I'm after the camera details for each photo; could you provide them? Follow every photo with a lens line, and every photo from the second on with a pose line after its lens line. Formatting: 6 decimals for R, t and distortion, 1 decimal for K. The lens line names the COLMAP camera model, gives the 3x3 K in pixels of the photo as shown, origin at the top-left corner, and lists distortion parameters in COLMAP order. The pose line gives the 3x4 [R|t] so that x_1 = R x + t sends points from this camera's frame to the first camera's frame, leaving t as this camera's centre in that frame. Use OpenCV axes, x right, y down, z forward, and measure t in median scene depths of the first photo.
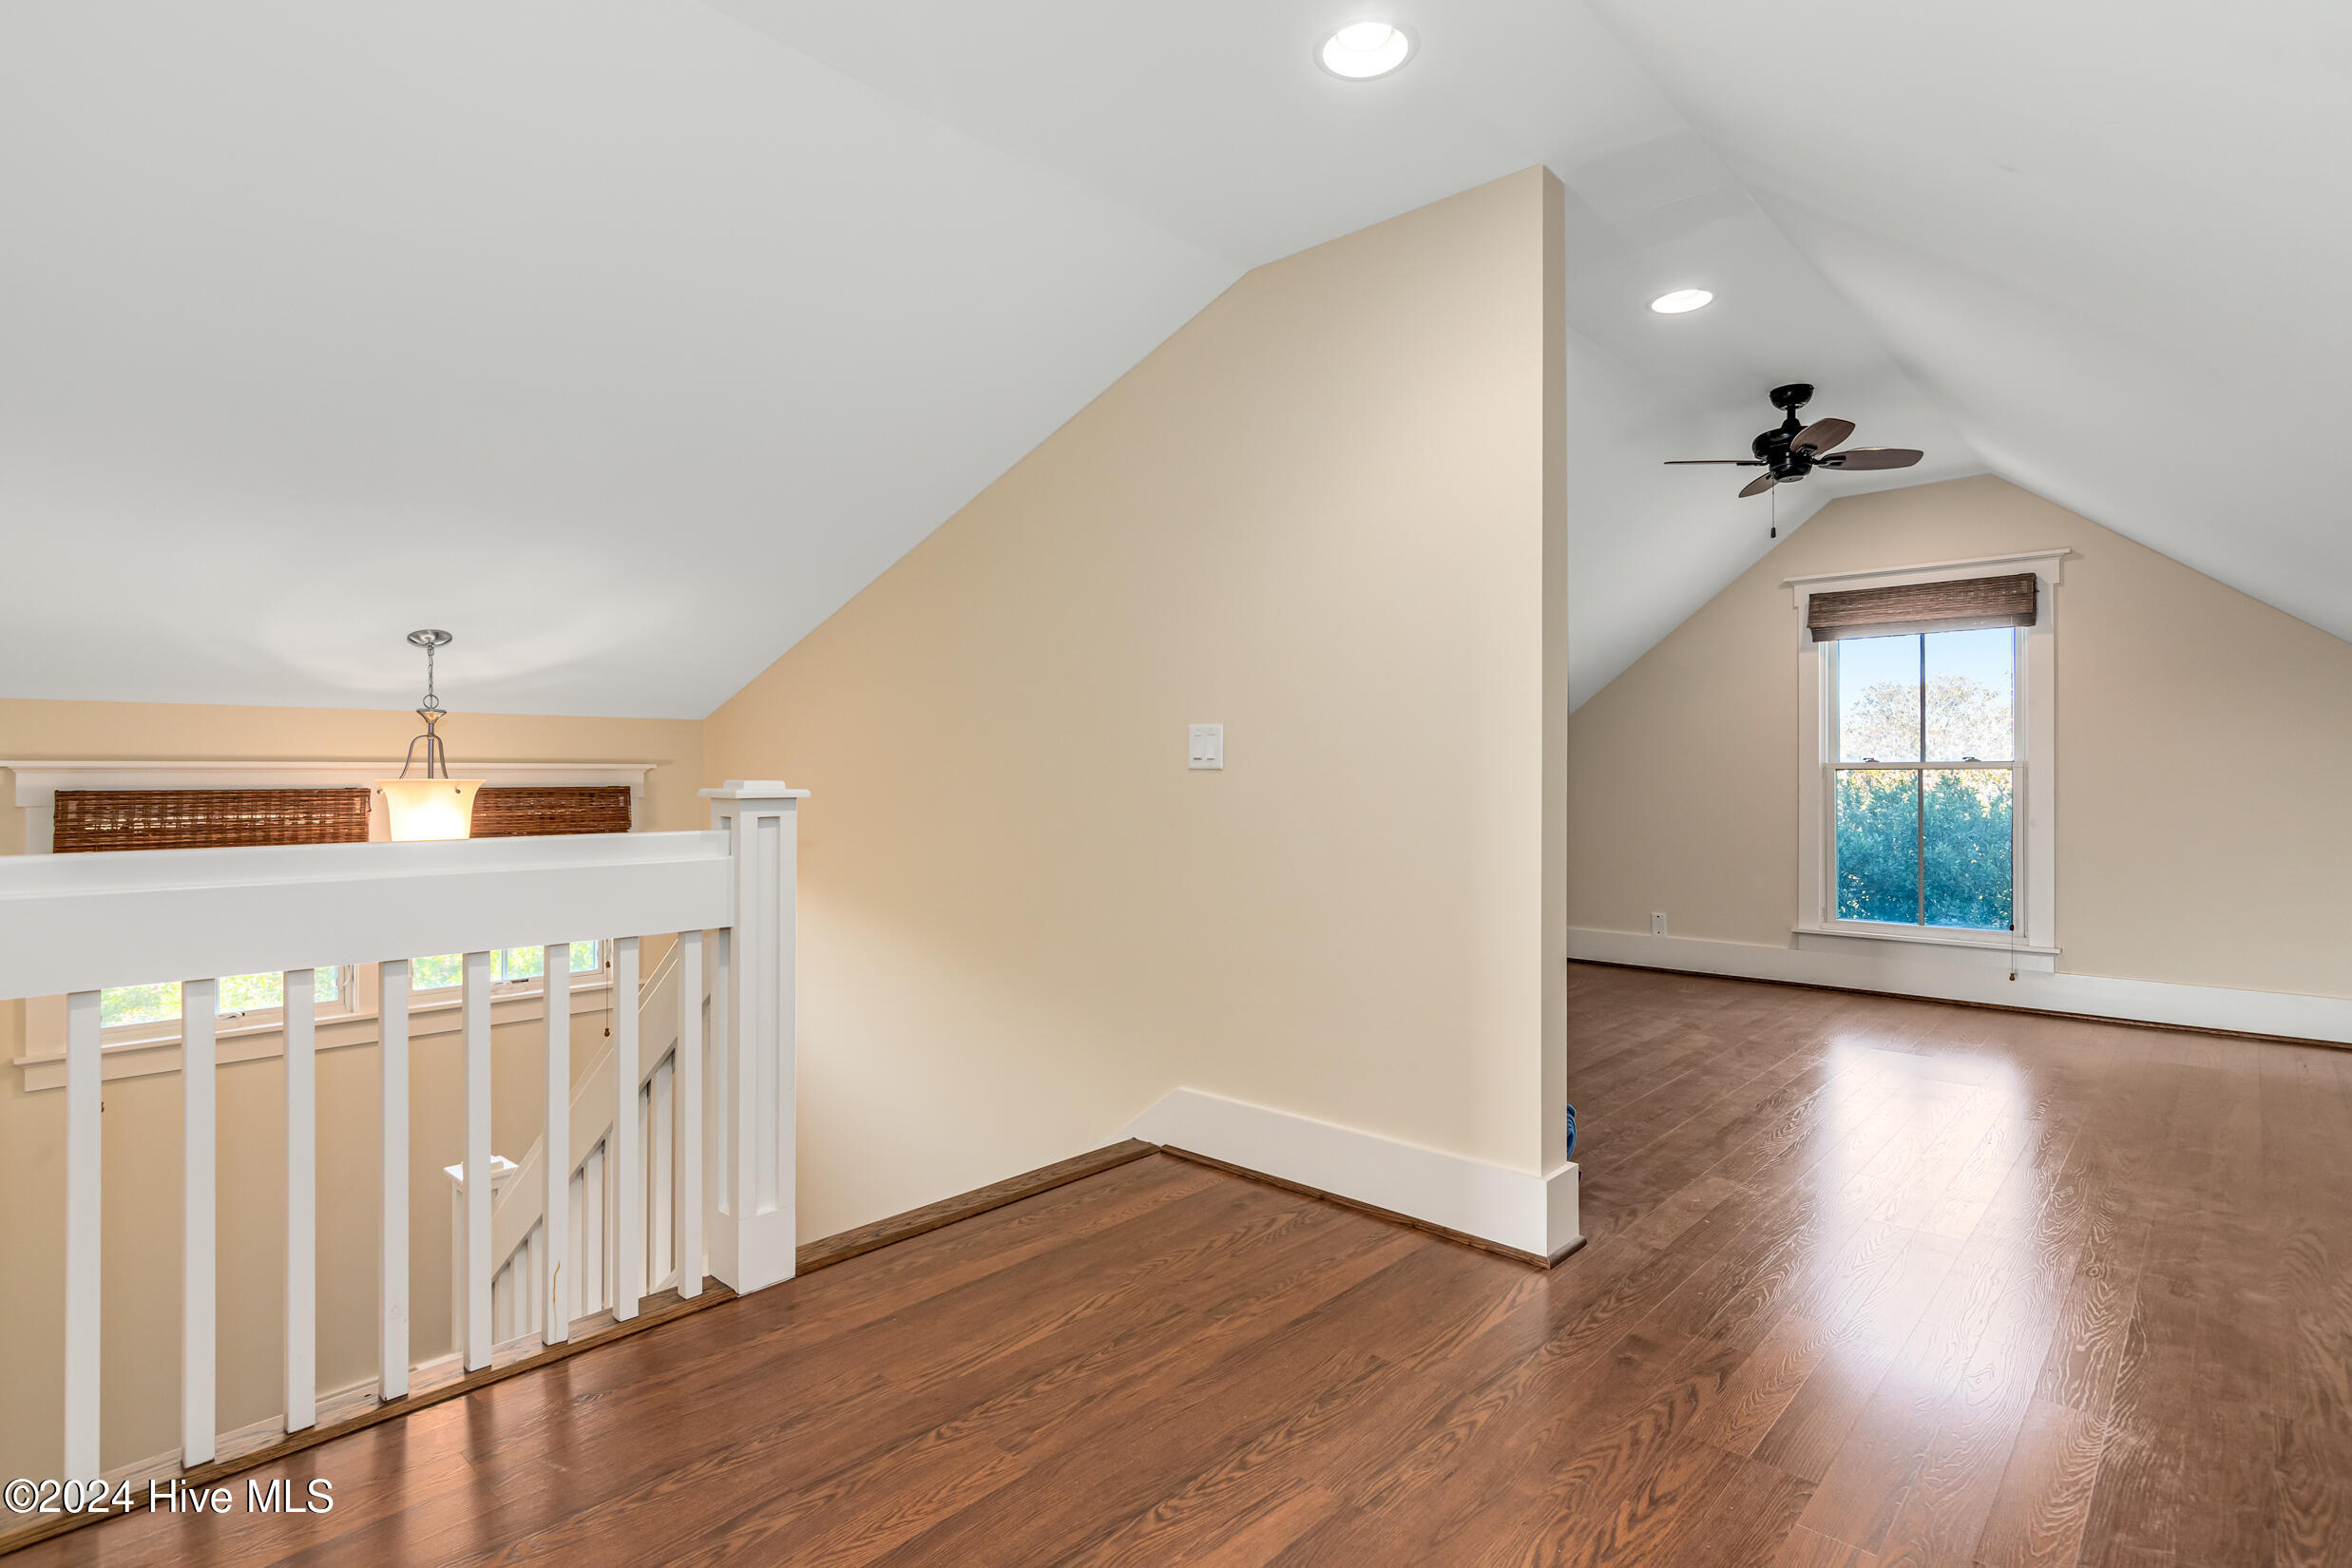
lens RADIAL K [[1162.3, 0, 1170.4], [0, 1162.3, 773.5], [0, 0, 1]] dist [0.000480, -0.000071]
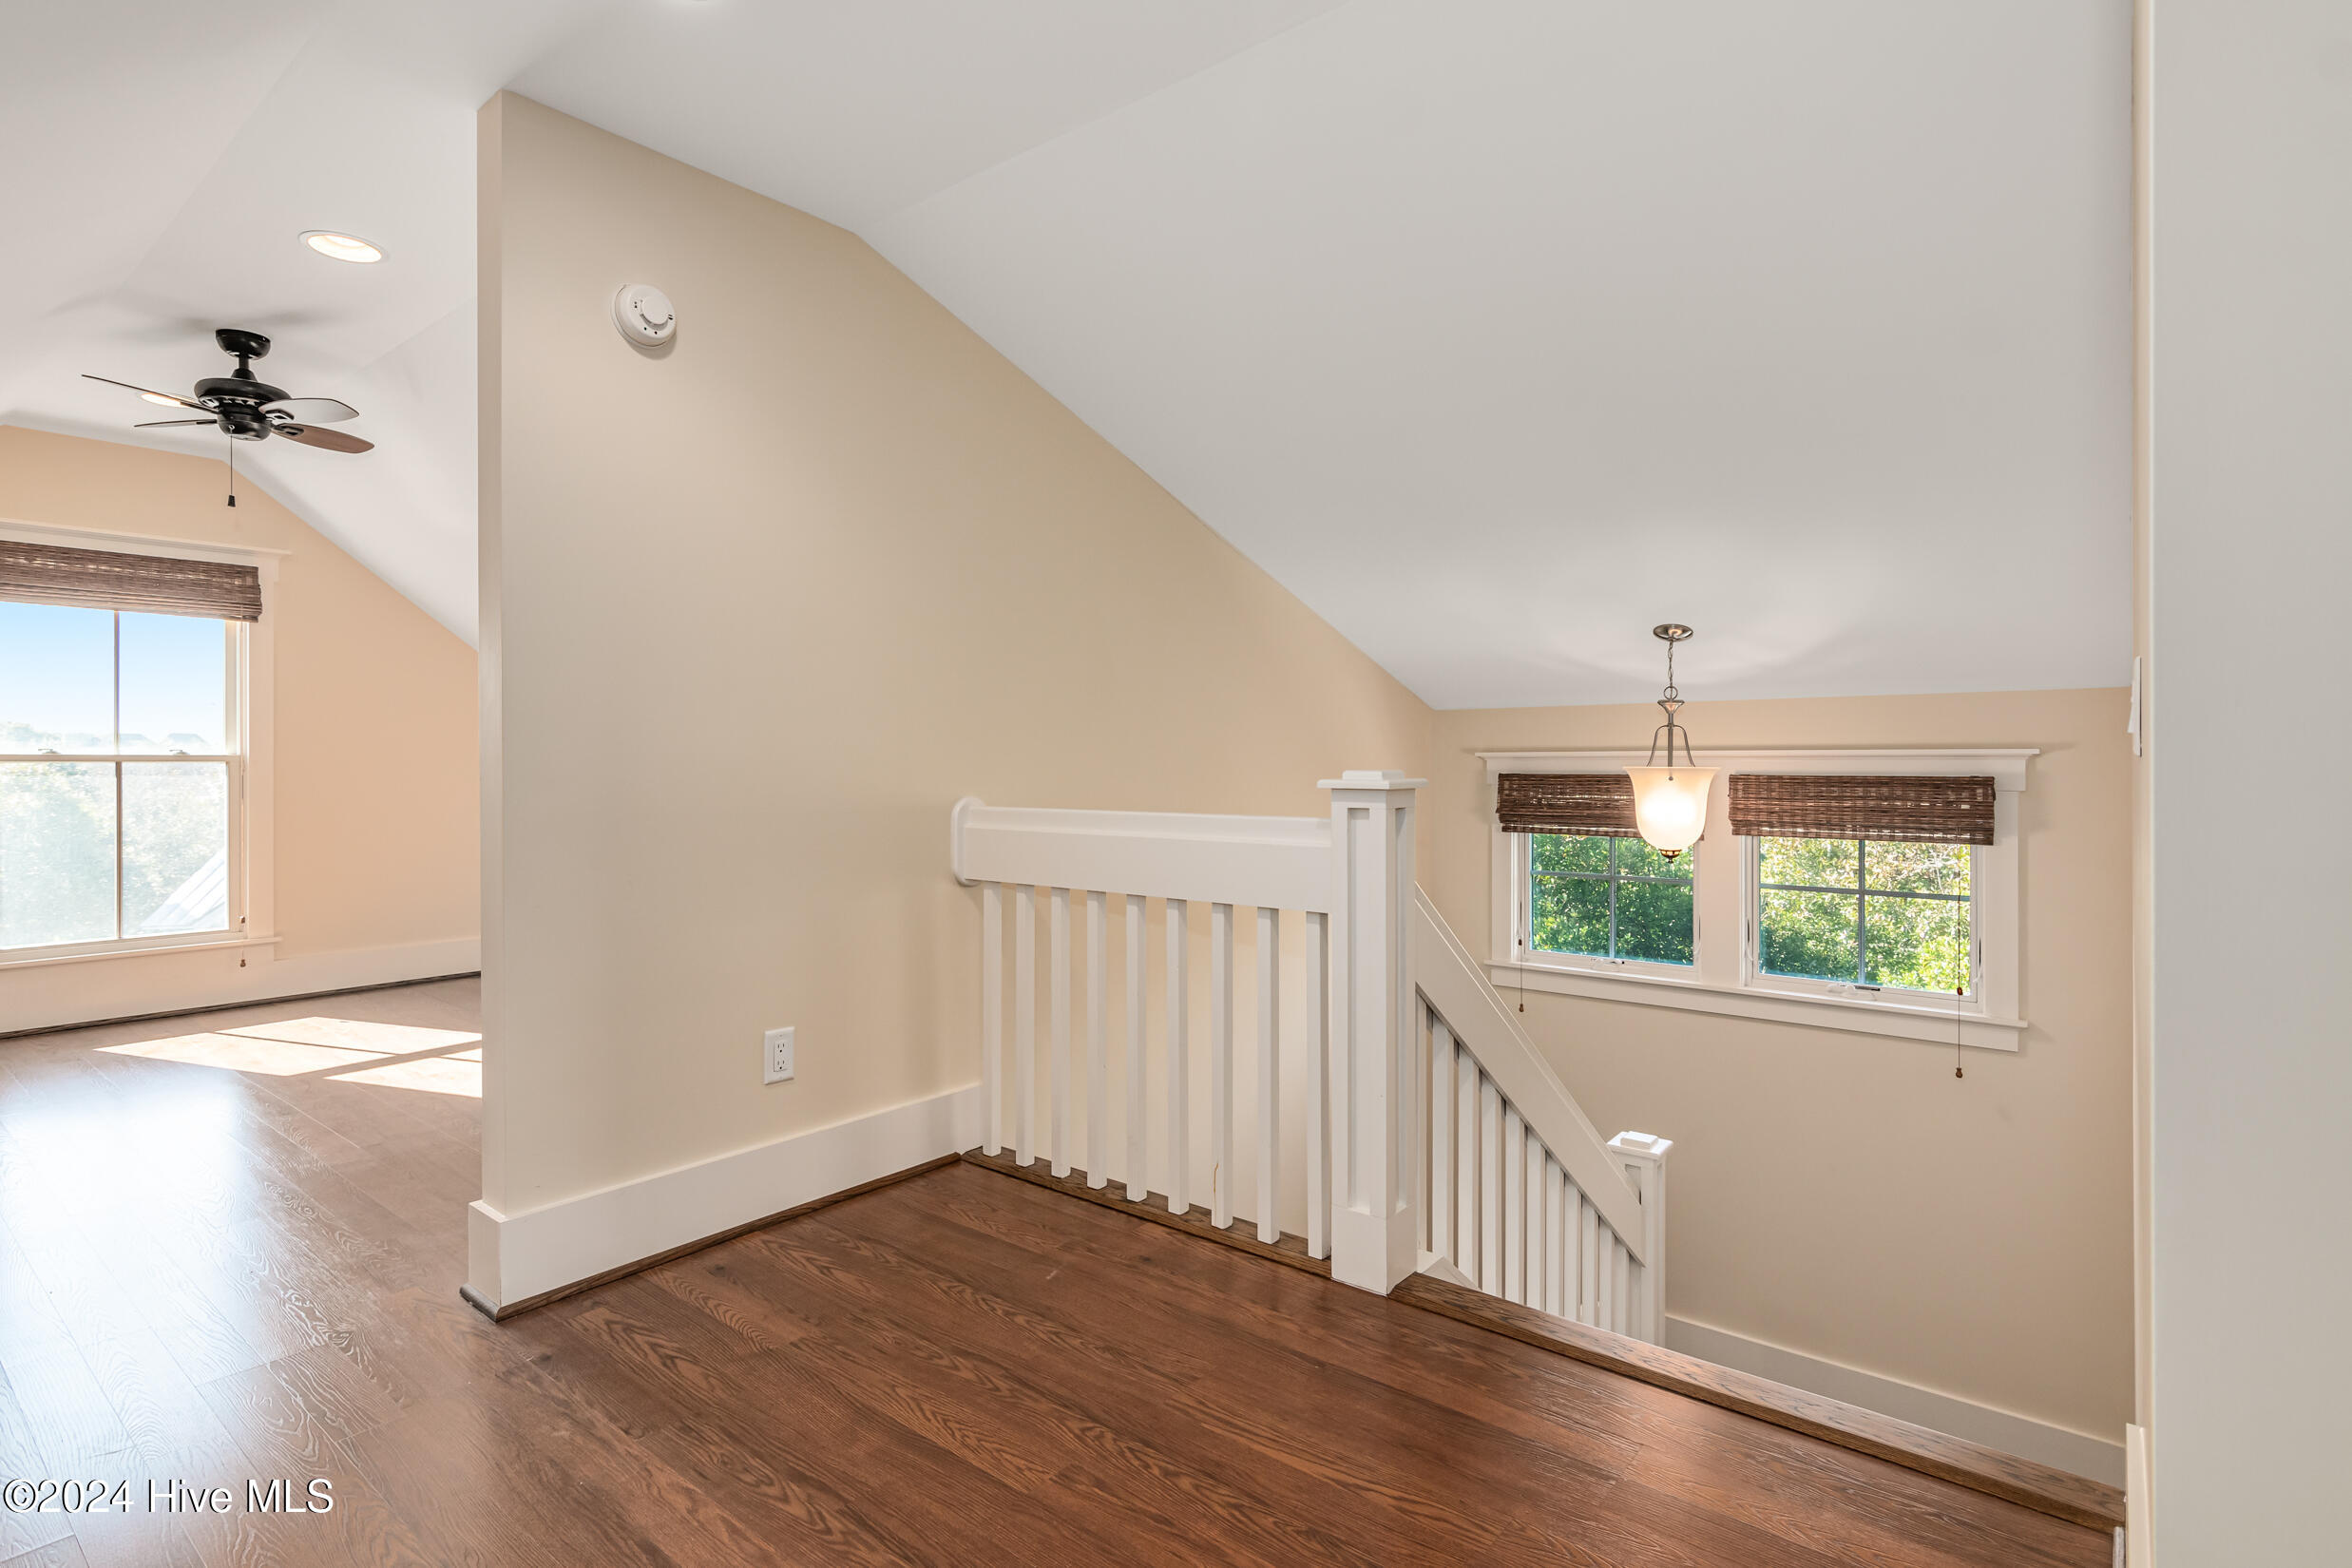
lens RADIAL K [[1162.3, 0, 1172.1], [0, 1162.3, 776.1], [0, 0, 1]] dist [0.000480, -0.000071]
pose [[0.064482, 0.014264, -0.997817, 0.383268], [0.000863, 0.999897, 0.014349, -0.002084], [0.997918, -0.001786, 0.064463, 0.487930]]
